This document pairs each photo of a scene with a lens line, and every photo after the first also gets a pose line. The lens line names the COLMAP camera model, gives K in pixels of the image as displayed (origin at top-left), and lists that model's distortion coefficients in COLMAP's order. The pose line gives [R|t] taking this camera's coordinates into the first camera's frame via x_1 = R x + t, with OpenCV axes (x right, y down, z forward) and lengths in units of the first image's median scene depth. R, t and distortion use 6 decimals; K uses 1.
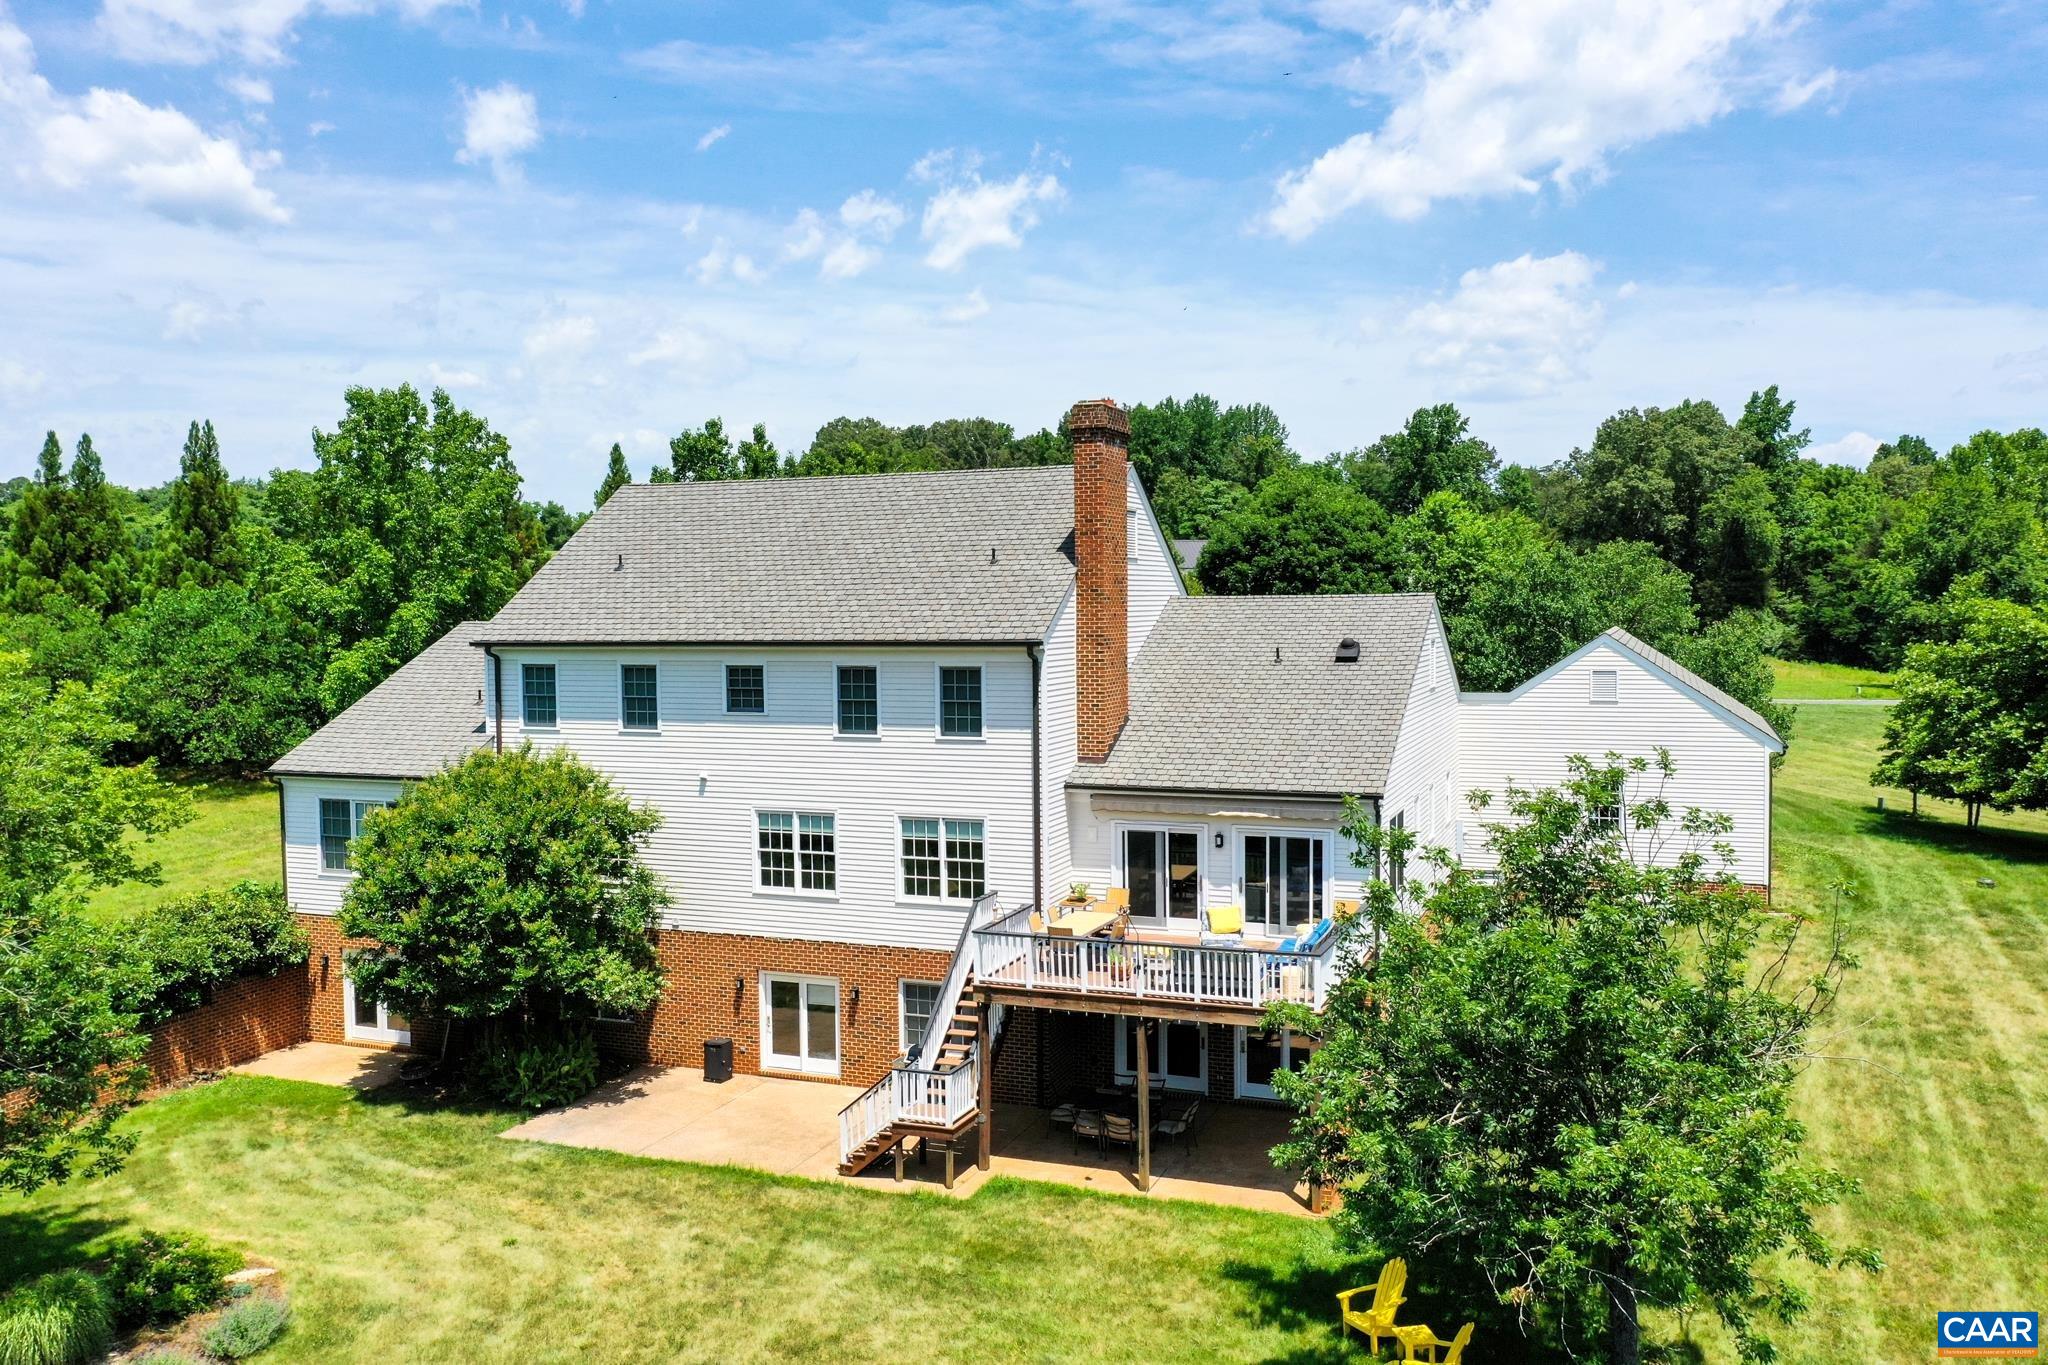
lens RADIAL K [[1660.9, 0, 1027.7], [0, 1660.9, 674.4], [0, 0, 1]] dist [0.000742, -0.003407]
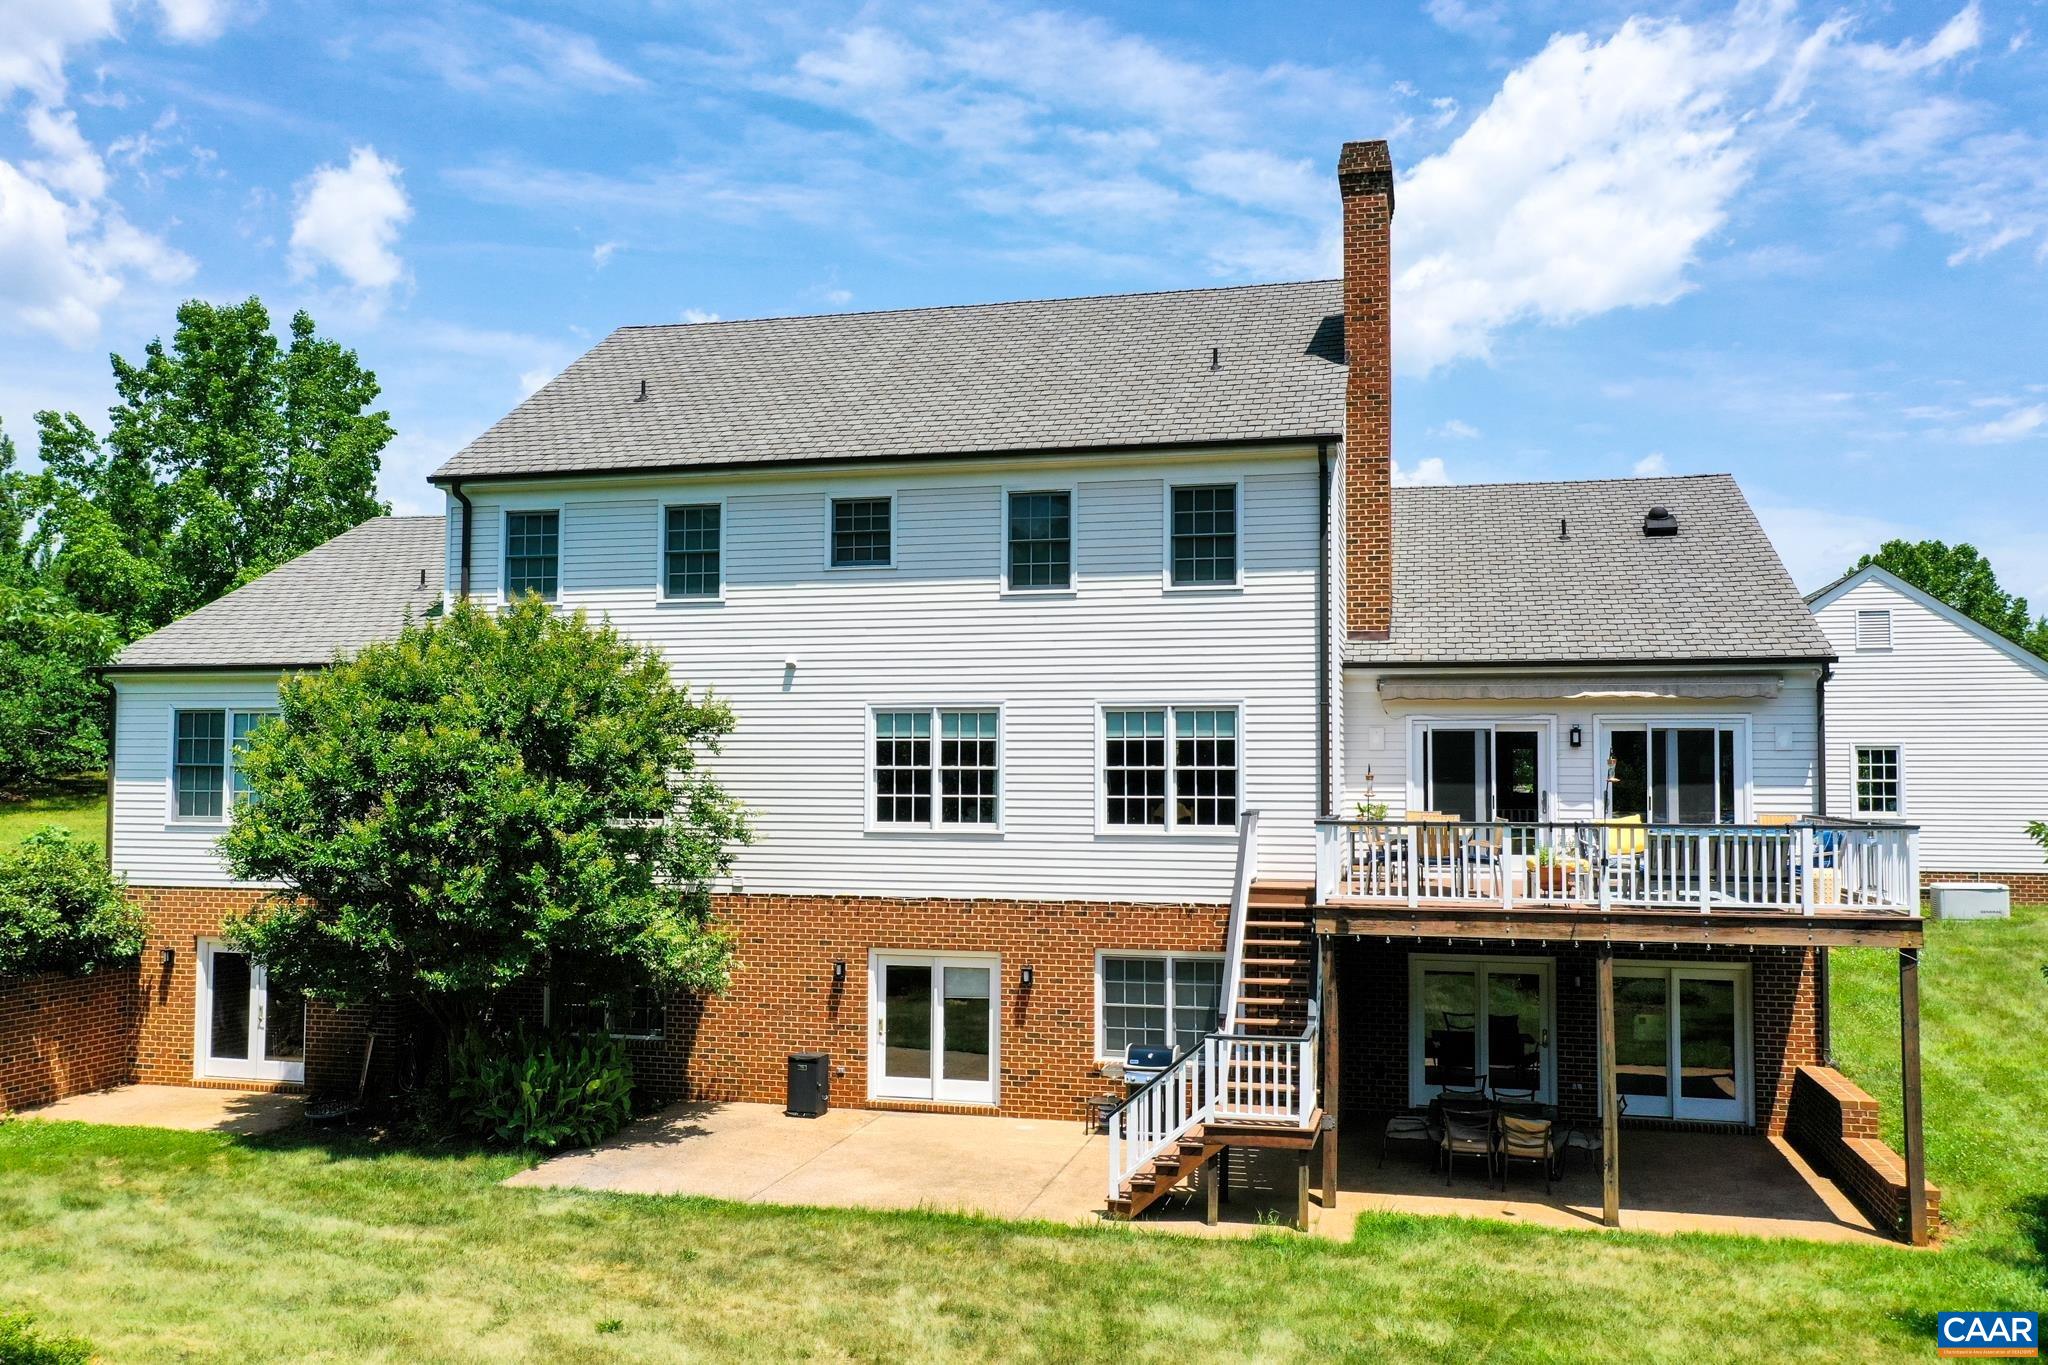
lens RADIAL K [[1660.9, 0, 1032.8], [0, 1660.9, 696.1], [0, 0, 1]] dist [0.000742, -0.003407]
pose [[0.990170, 0.021941, 0.138134, -0.200053], [-0.008216, 0.995038, -0.099157, 0.148756], [-0.139624, 0.097048, 0.985437, 0.332663]]
